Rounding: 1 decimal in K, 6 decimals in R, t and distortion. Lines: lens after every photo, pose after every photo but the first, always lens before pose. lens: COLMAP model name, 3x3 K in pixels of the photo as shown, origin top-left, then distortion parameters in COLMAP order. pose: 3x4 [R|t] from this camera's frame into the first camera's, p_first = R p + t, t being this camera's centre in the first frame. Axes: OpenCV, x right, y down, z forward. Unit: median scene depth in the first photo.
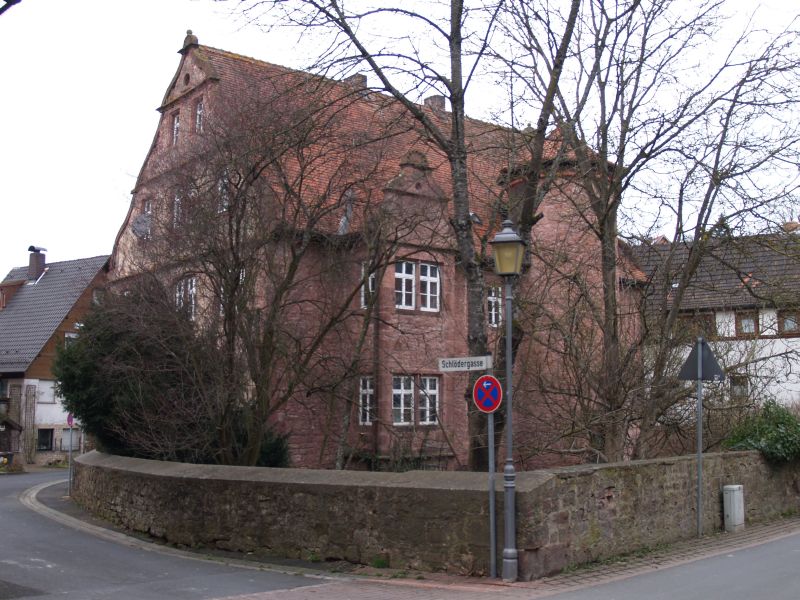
lens RADIAL K [[918.8, 0, 400.0], [0, 918.8, 300.0], [0, 0, 1]] dist [-0.099023, 0.007262]
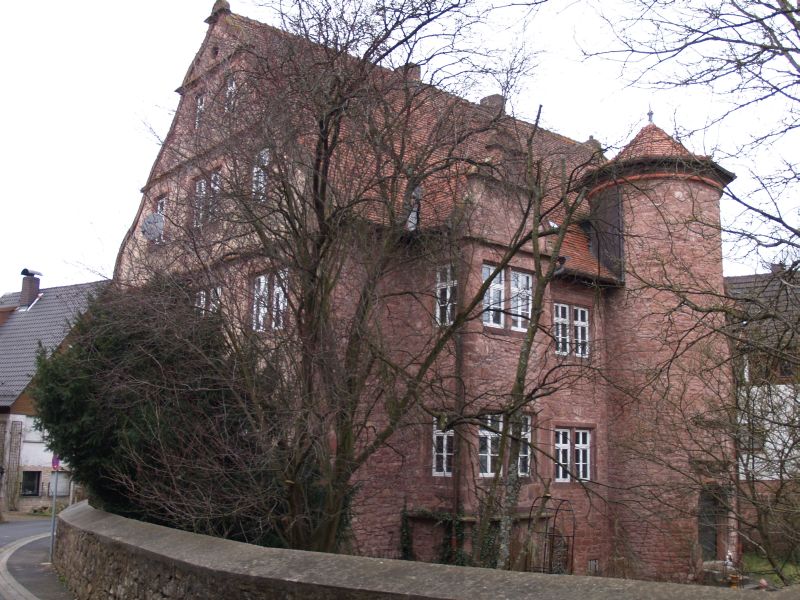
lens RADIAL K [[889.9, 0, 400.0], [0, 889.9, 300.0], [0, 0, 1]] dist [-0.096260, 0.003482]
pose [[0.999729, 0.019847, 0.012155, -0.086777], [-0.019119, 0.998172, -0.057331, 0.032936], [-0.013270, 0.057083, 0.998281, 0.256281]]
